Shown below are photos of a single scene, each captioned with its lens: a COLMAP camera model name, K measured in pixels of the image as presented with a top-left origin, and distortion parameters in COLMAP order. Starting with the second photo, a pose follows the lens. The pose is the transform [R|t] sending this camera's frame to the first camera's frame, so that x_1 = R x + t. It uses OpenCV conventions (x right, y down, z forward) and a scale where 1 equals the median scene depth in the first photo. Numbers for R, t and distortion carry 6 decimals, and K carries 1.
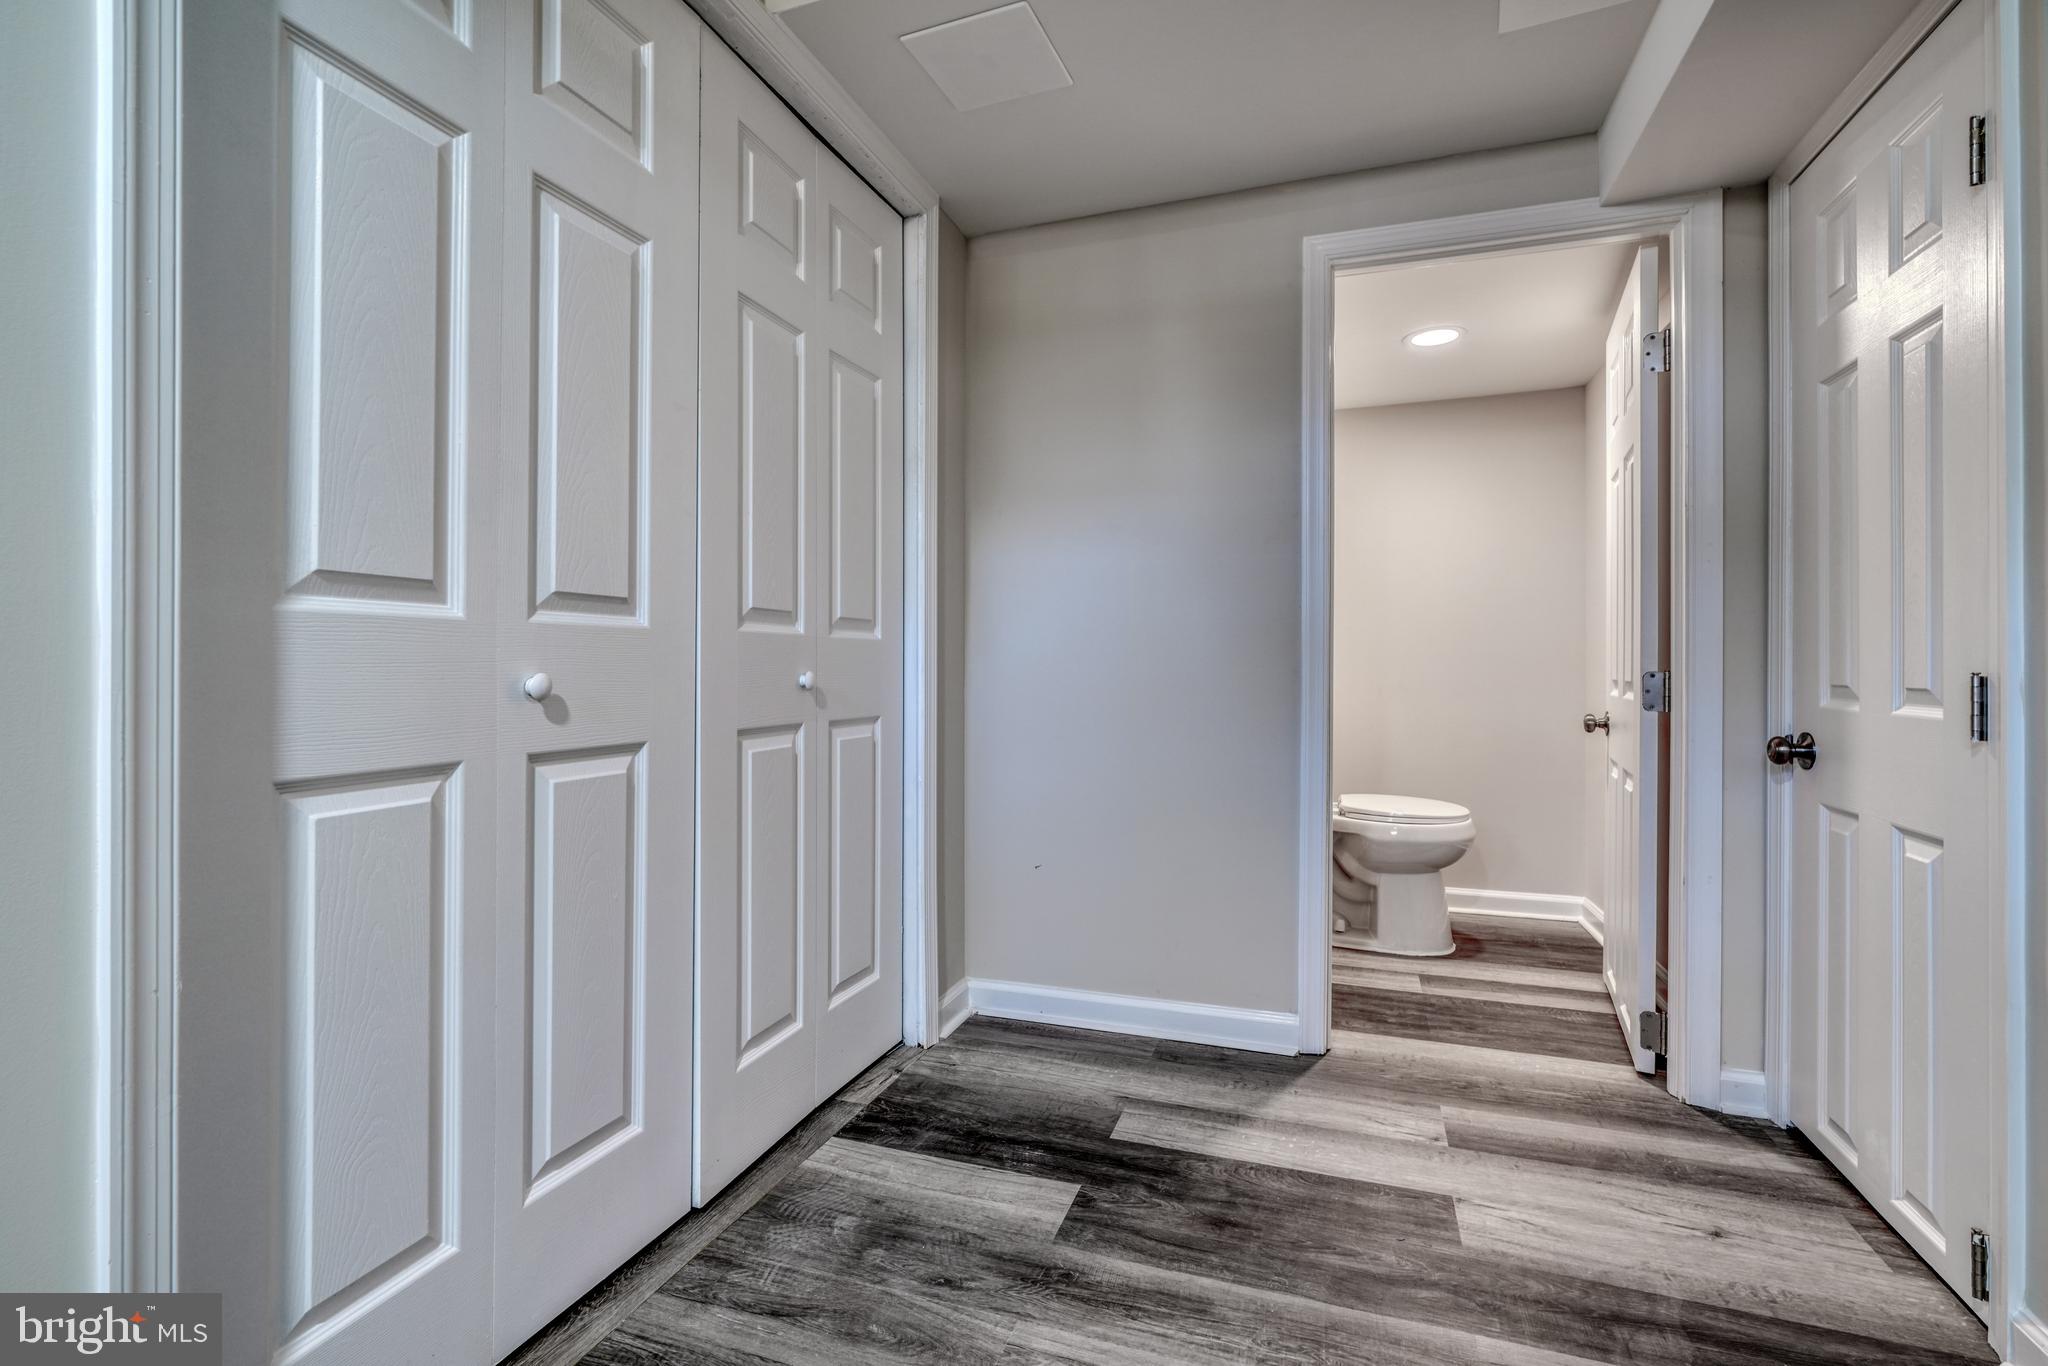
lens RADIAL K [[922.9, 0, 1023.7], [0, 922.9, 662.8], [0, 0, 1]] dist [-0.011619, 0.005369]
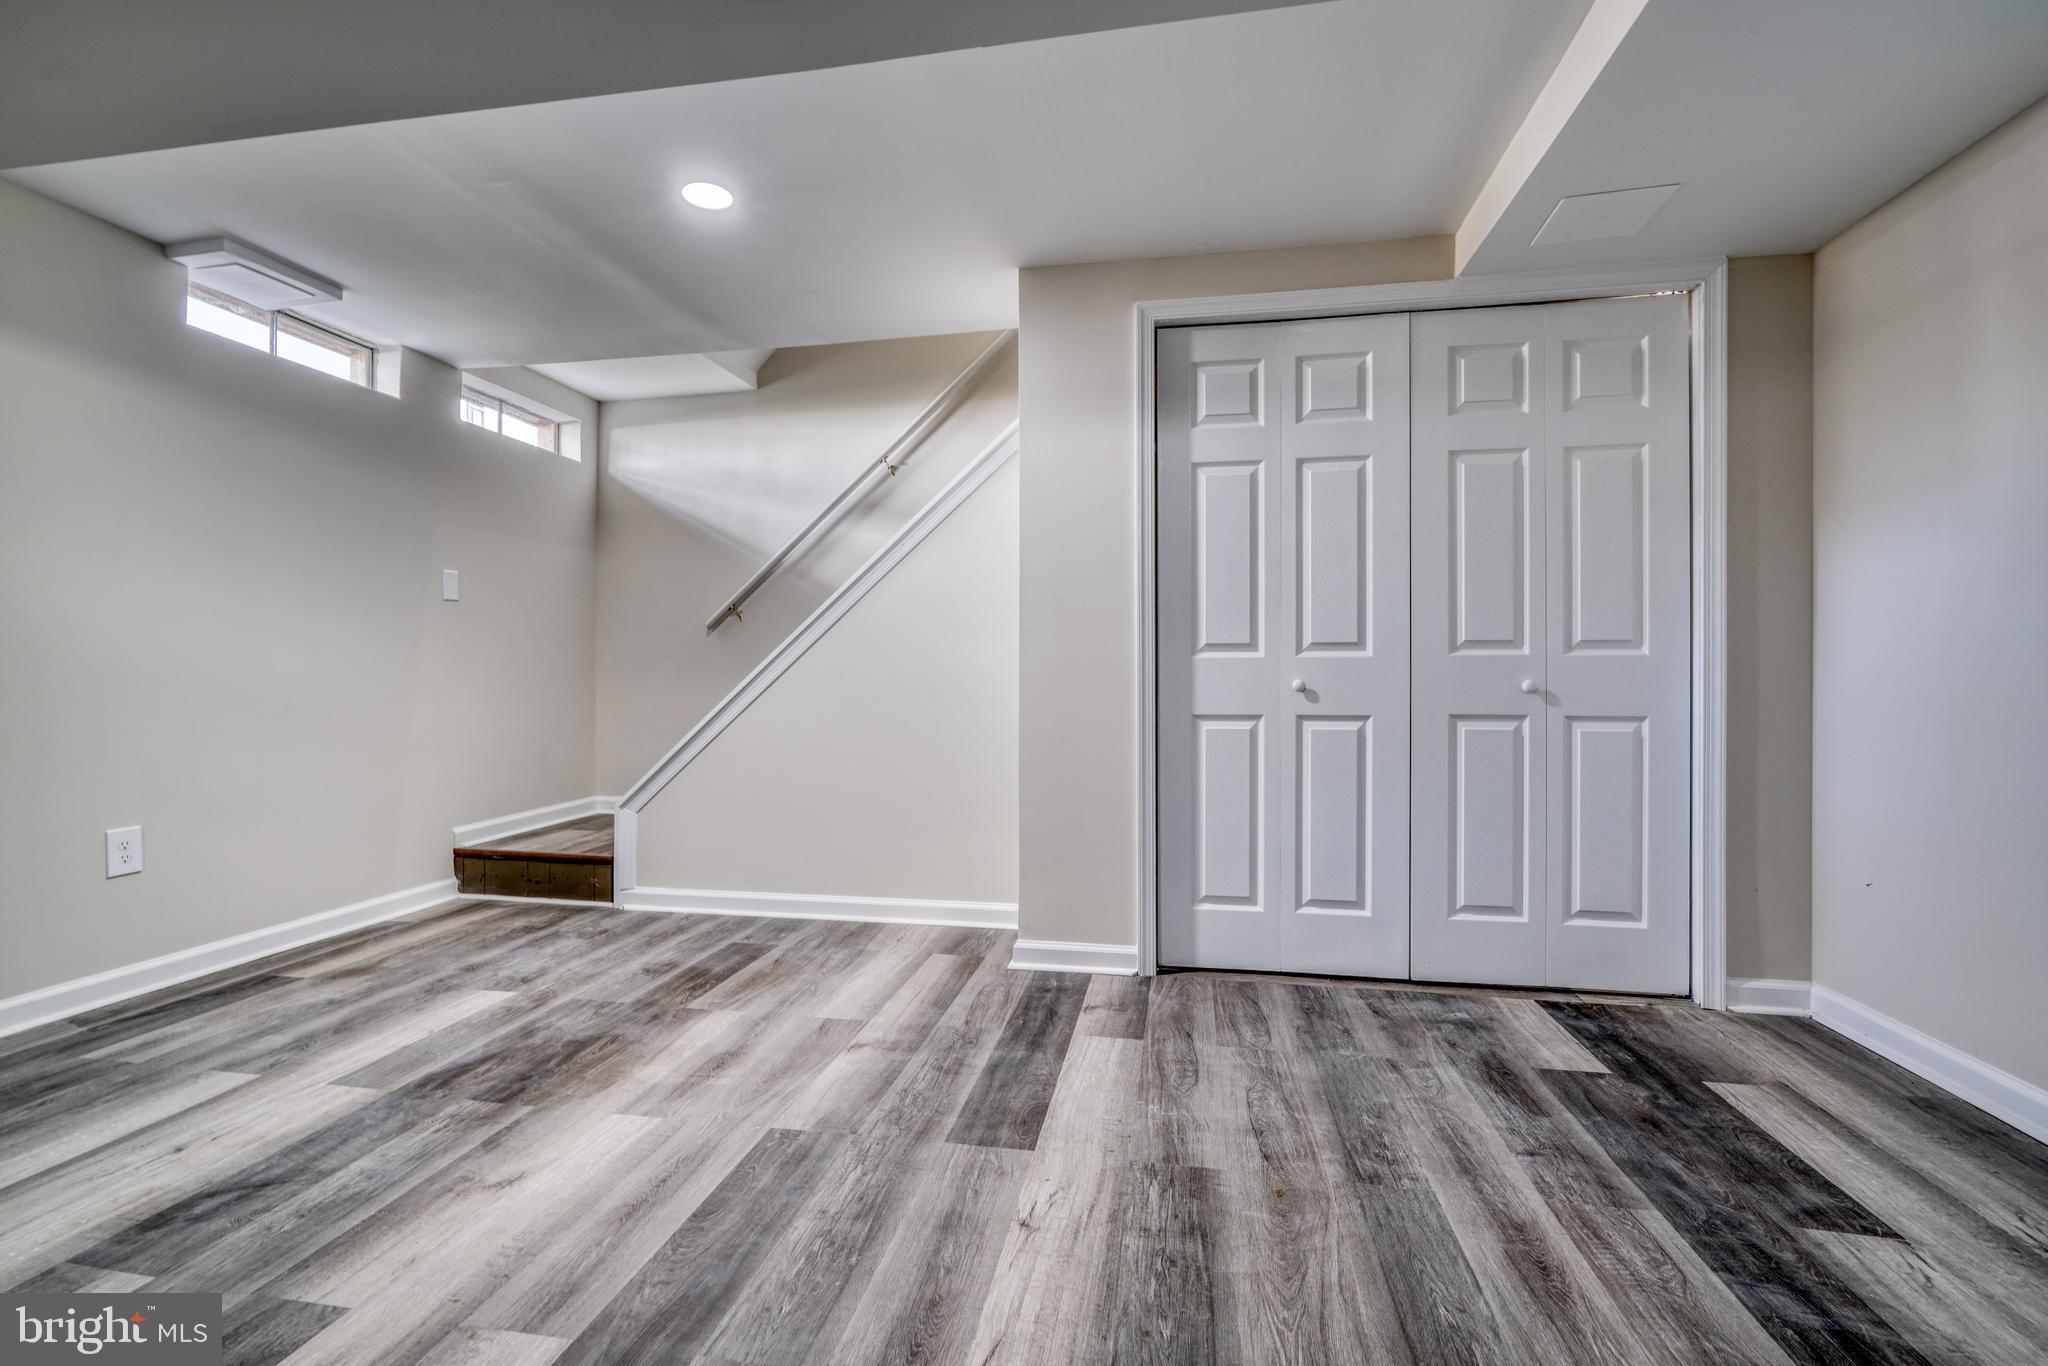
lens RADIAL K [[922.9, 0, 1014.0], [0, 922.9, 682.4], [0, 0, 1]] dist [-0.011619, 0.005369]
pose [[0.162800, 0.004810, -0.986647, 1.224996], [0.004072, 0.999976, 0.005547, 0.001898], [0.986651, -0.004920, 0.162777, -0.049426]]
